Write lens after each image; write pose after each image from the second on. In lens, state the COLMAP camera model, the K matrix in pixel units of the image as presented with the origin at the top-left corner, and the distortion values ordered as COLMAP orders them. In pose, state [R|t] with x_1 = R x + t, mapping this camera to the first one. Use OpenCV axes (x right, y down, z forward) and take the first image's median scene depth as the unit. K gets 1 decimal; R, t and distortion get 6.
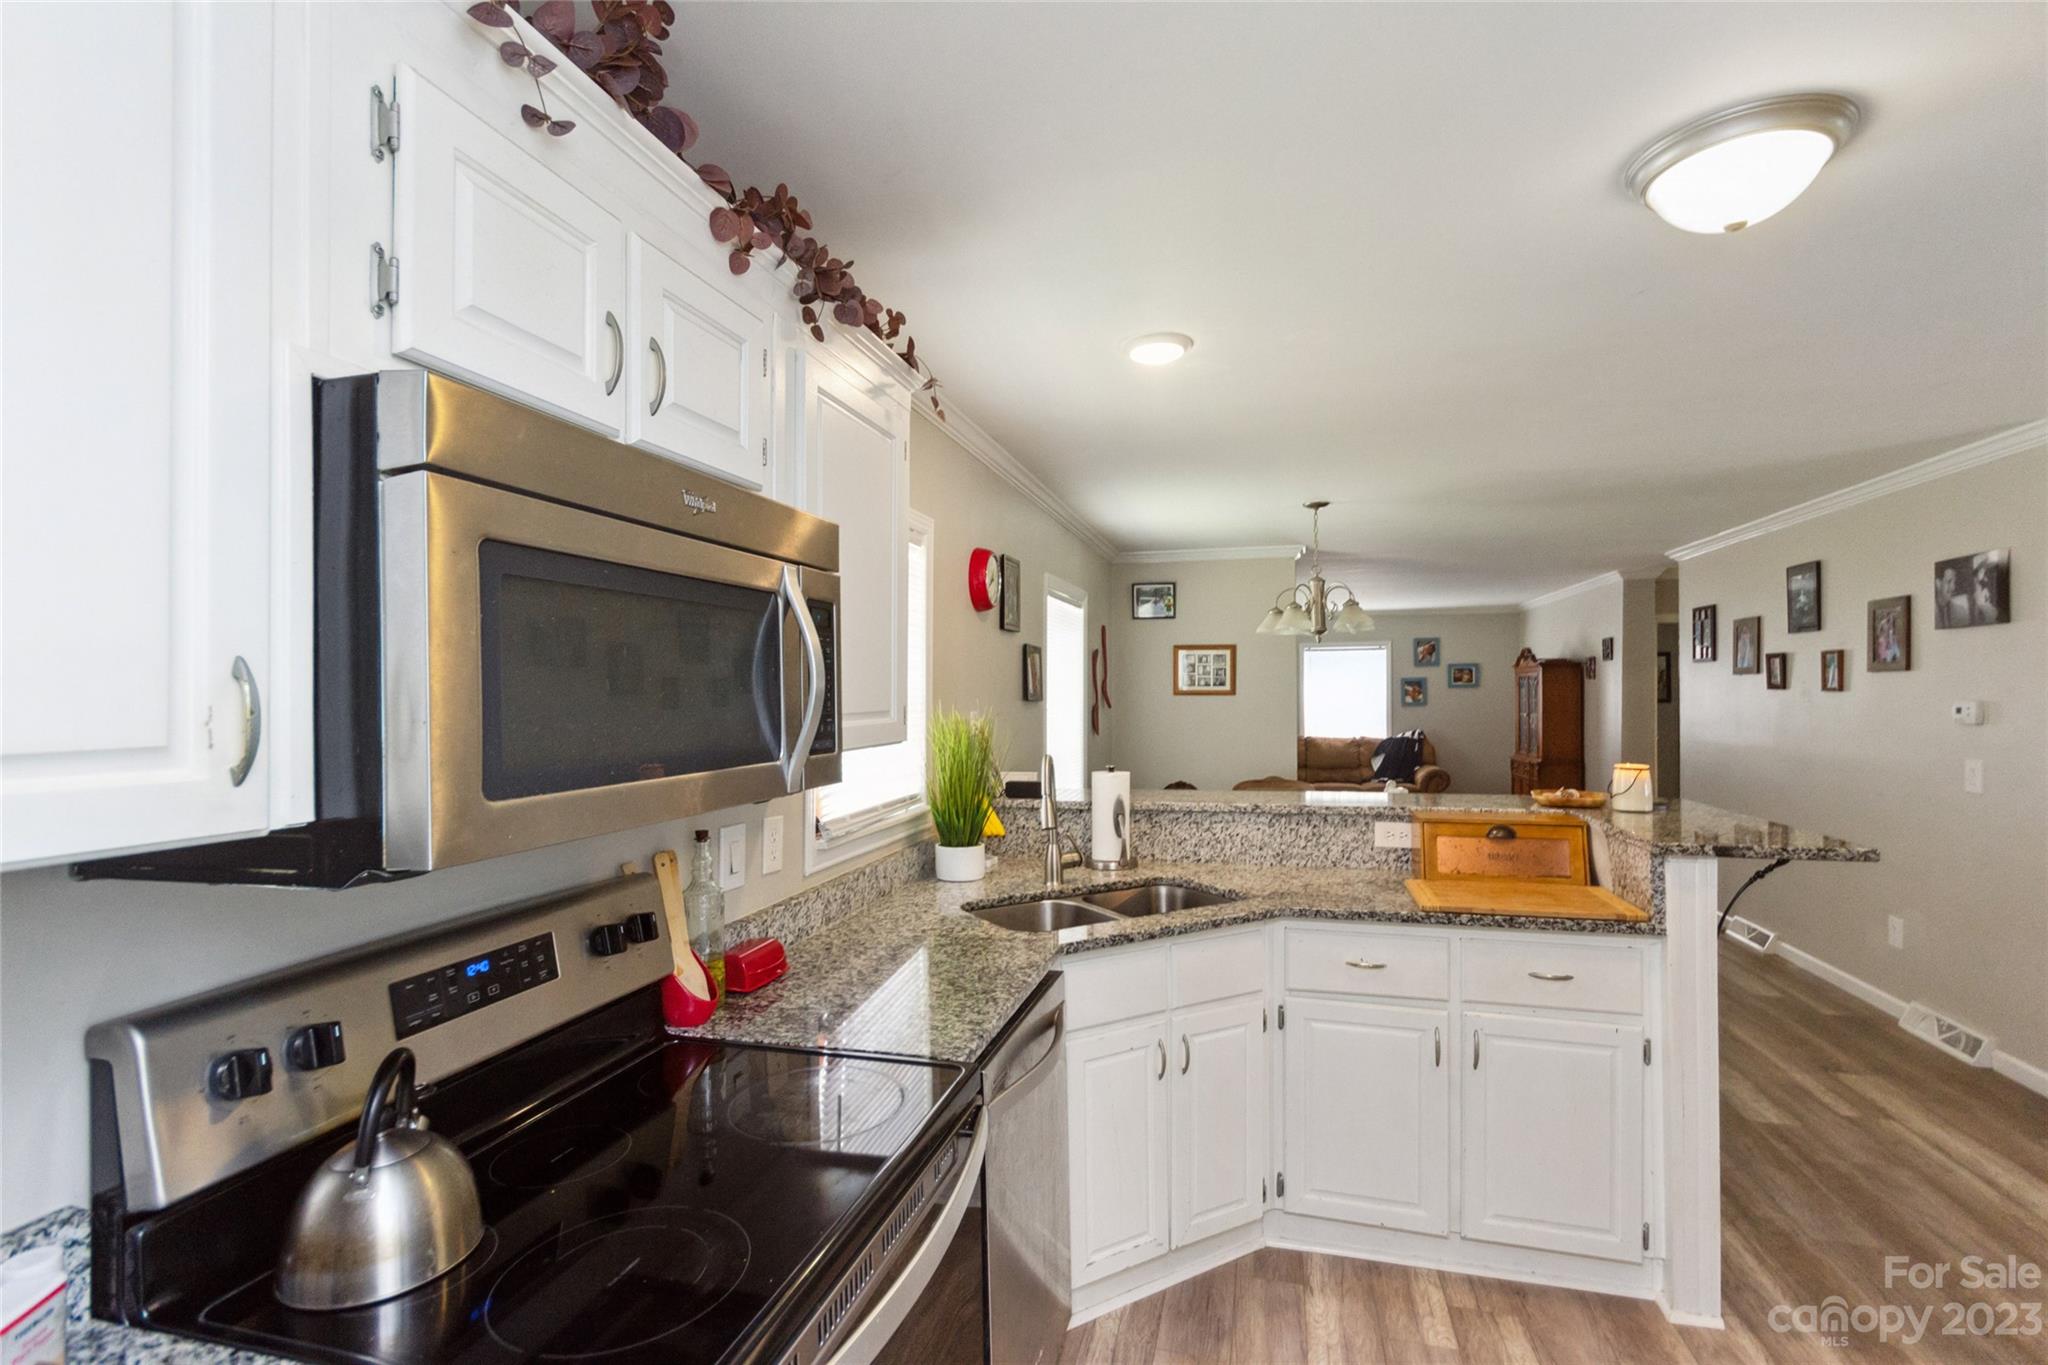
lens RADIAL K [[927.3, 0, 1041.0], [0, 927.3, 681.6], [0, 0, 1]] dist [0.000610, -0.000075]
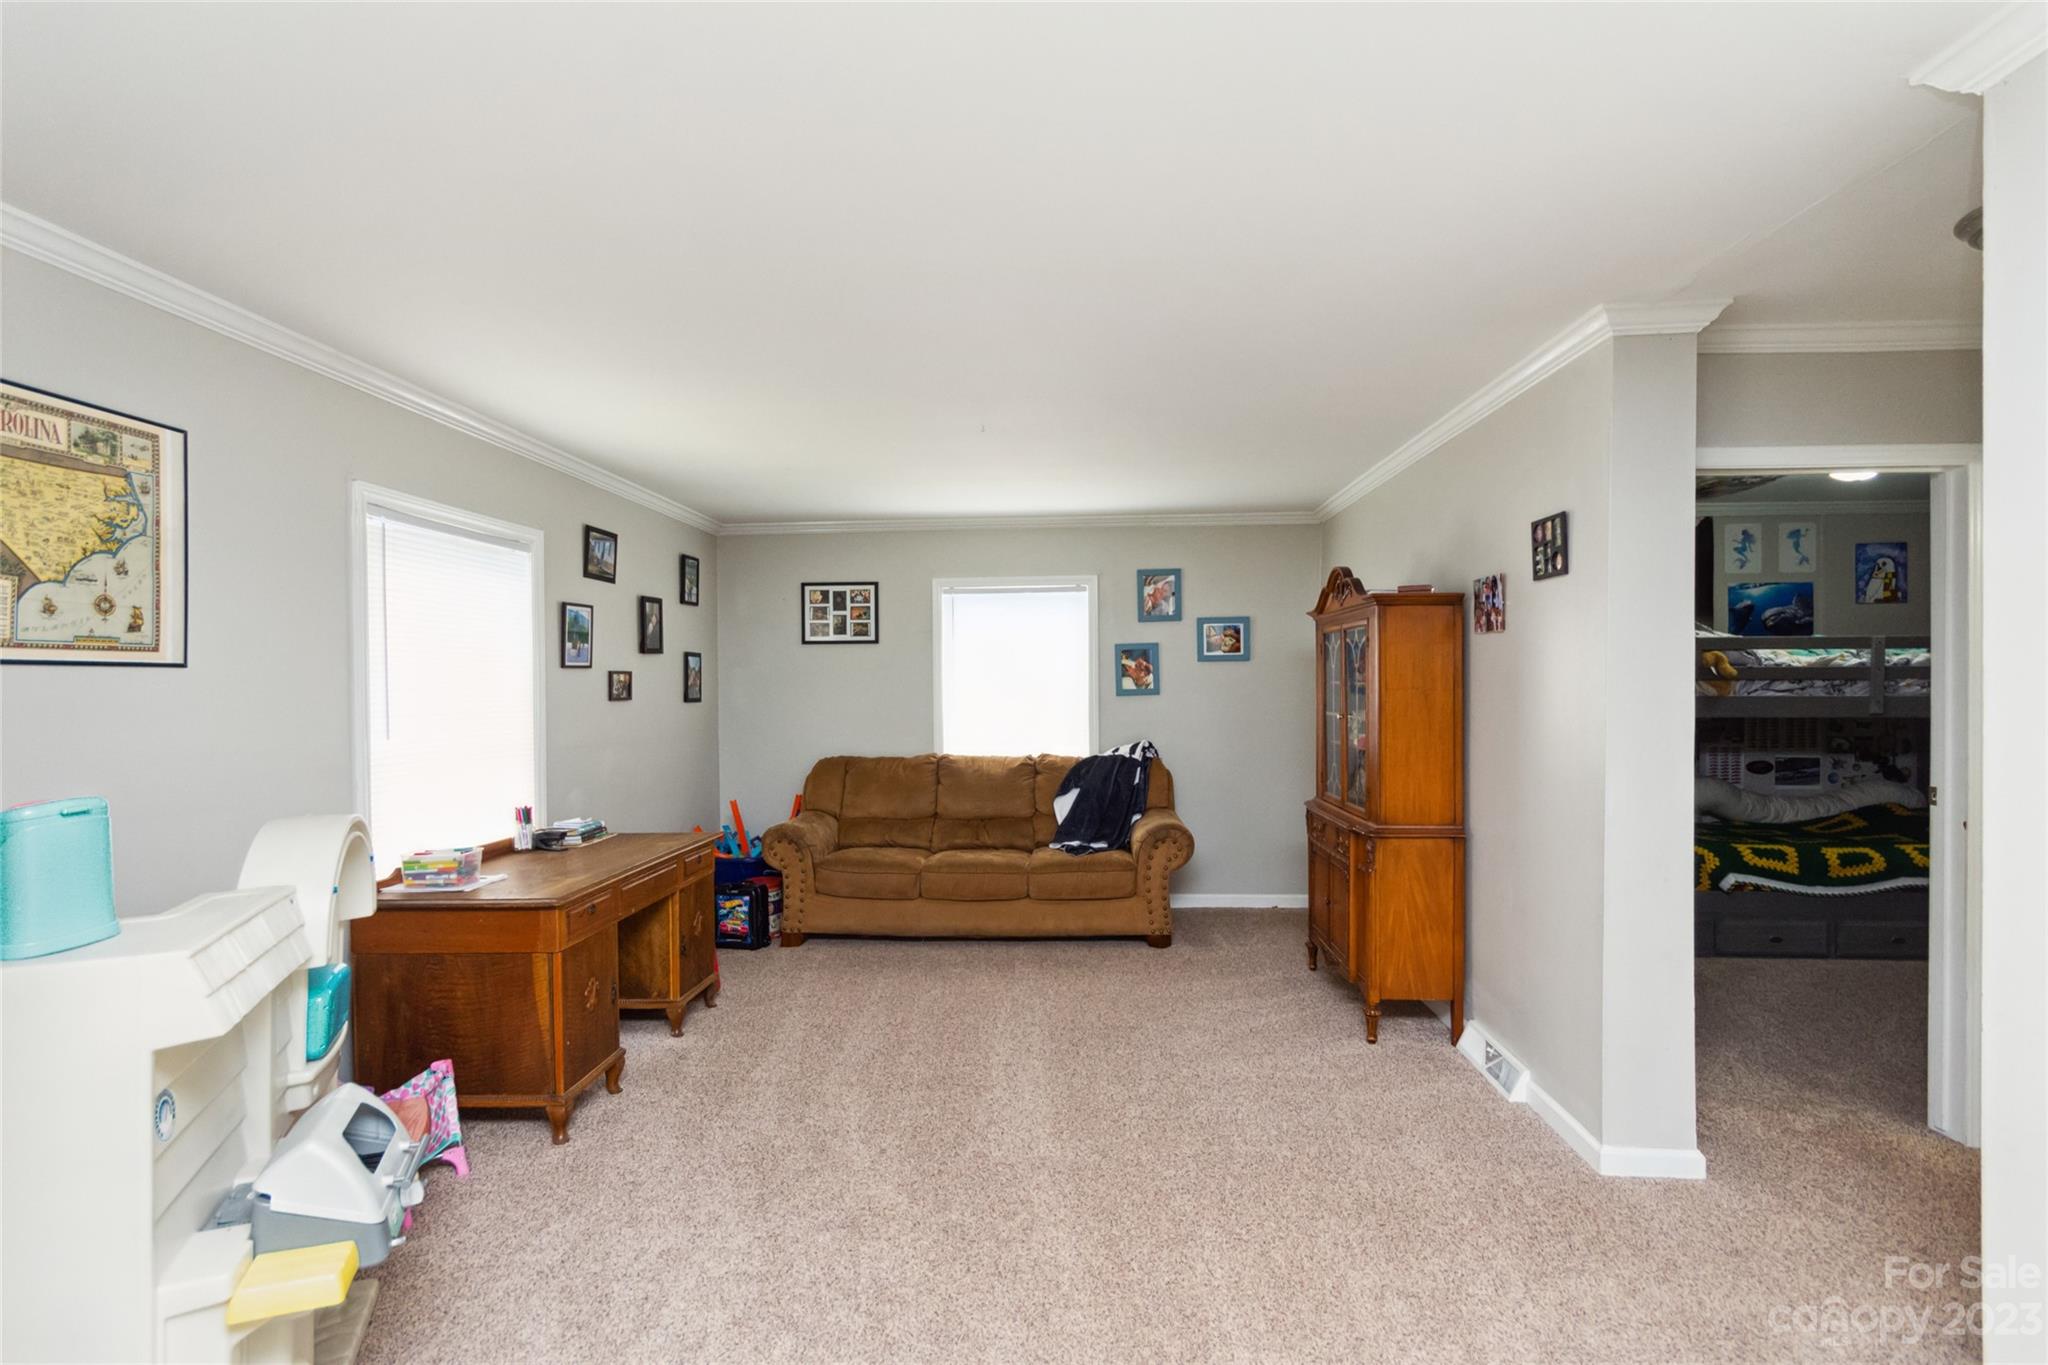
lens RADIAL K [[955.9, 0, 1030.4], [0, 955.9, 684.3], [0, 0, 1]] dist [0.007265, 0.000799]
pose [[0.980851, -0.005377, 0.194683, 0.401965], [0.002226, 0.999863, 0.016399, 0.018055], [-0.194745, -0.015652, 0.980729, 0.809045]]
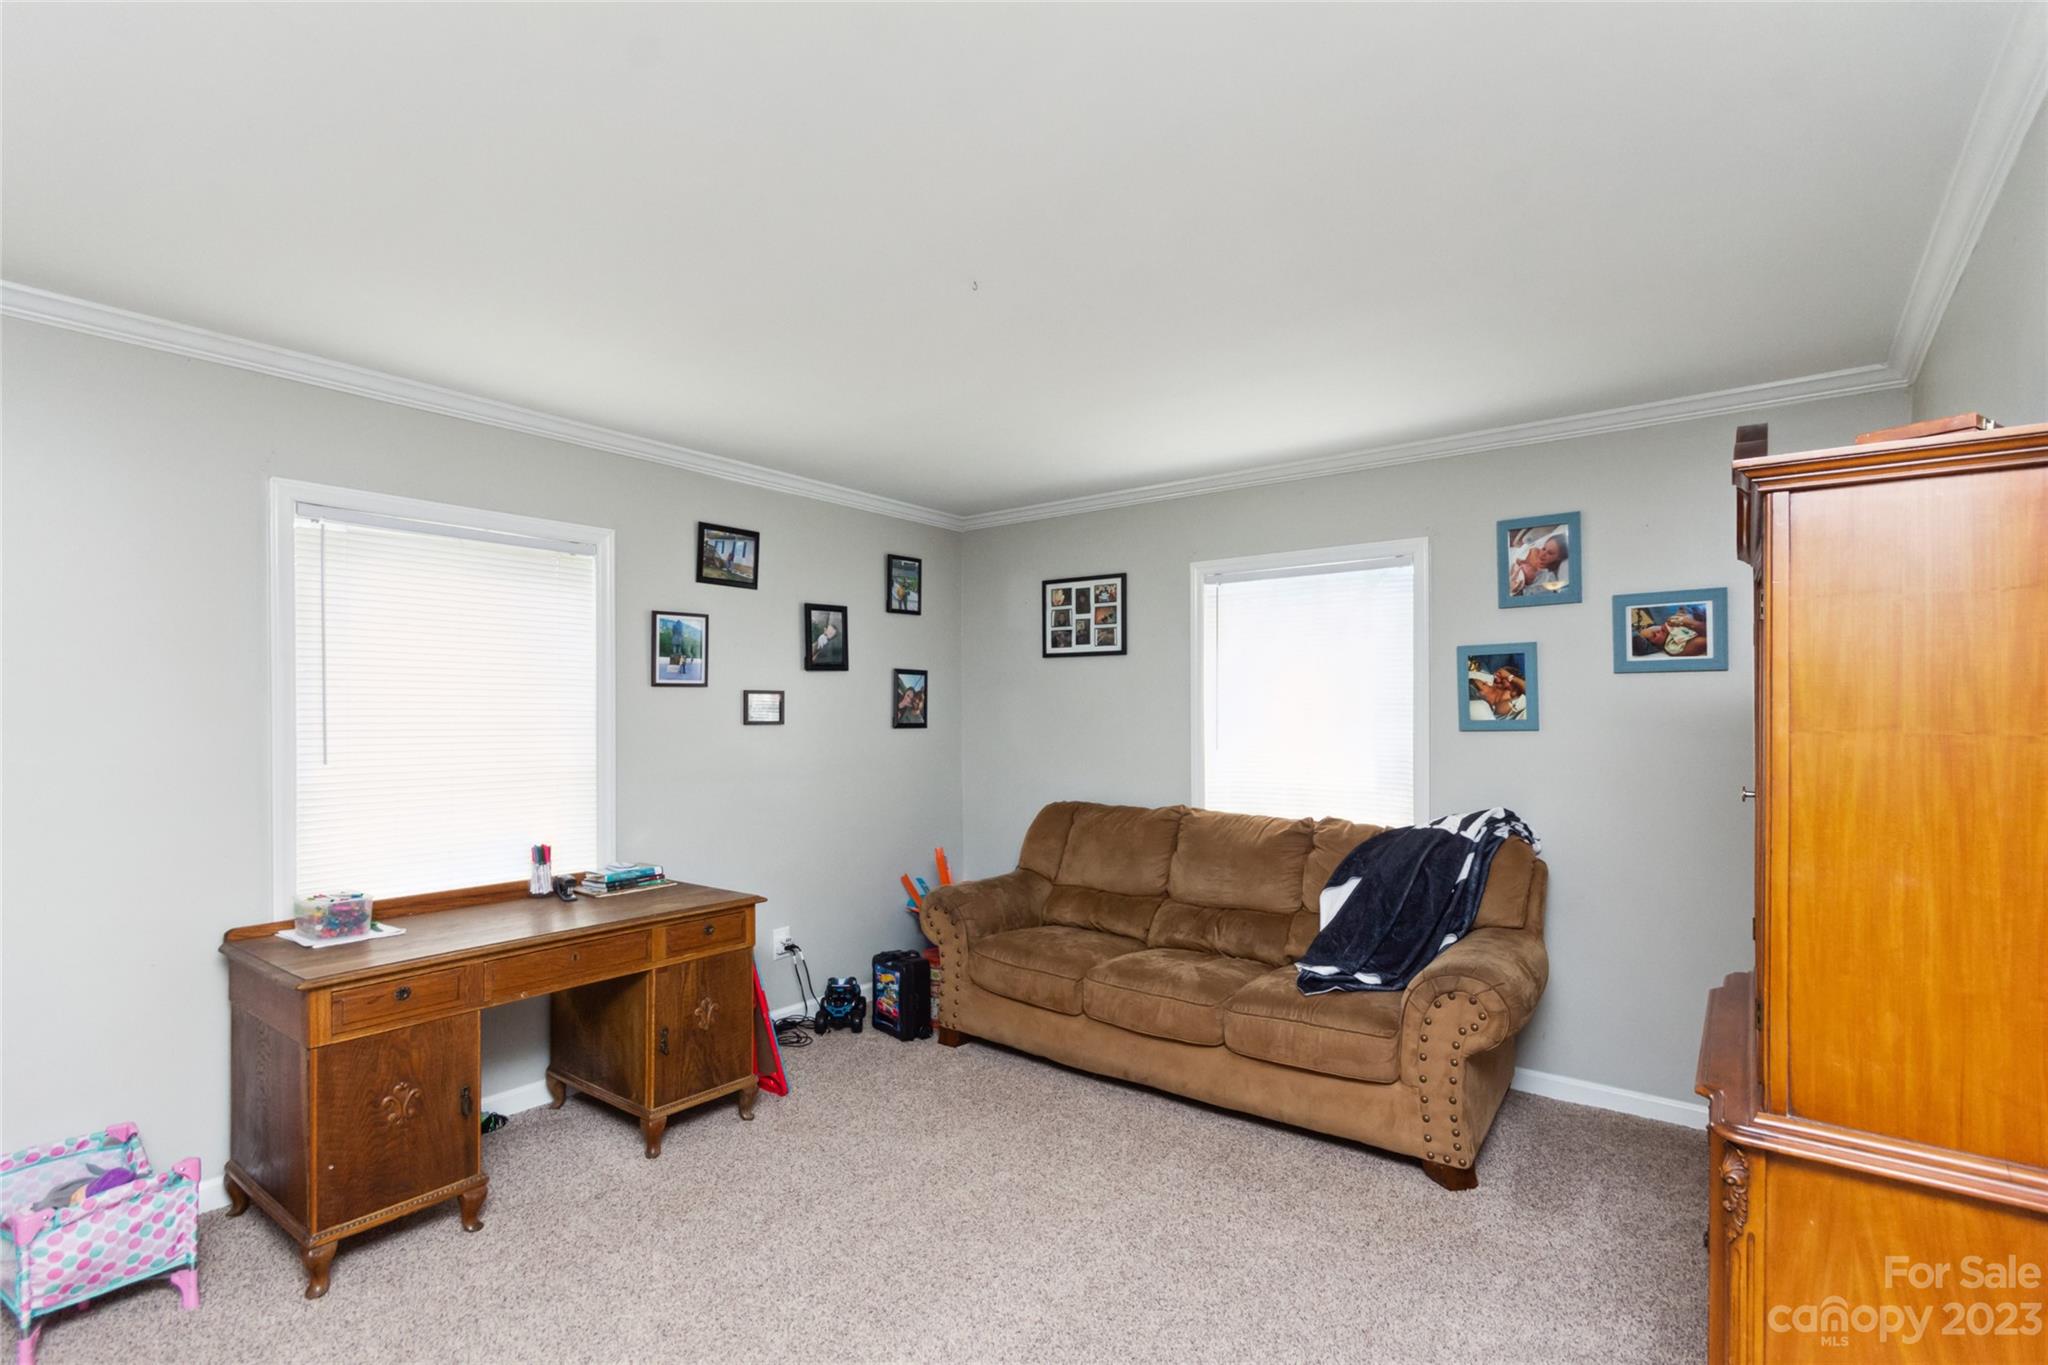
lens RADIAL K [[961.5, 0, 1026.7], [0, 961.5, 703.0], [0, 0, 1]] dist [0.002011, 0.000456]
pose [[0.919430, 0.001342, -0.393252, 0.658984], [0.002115, 0.999963, 0.008358, 0.022905], [0.393249, -0.008517, 0.919393, 1.084541]]
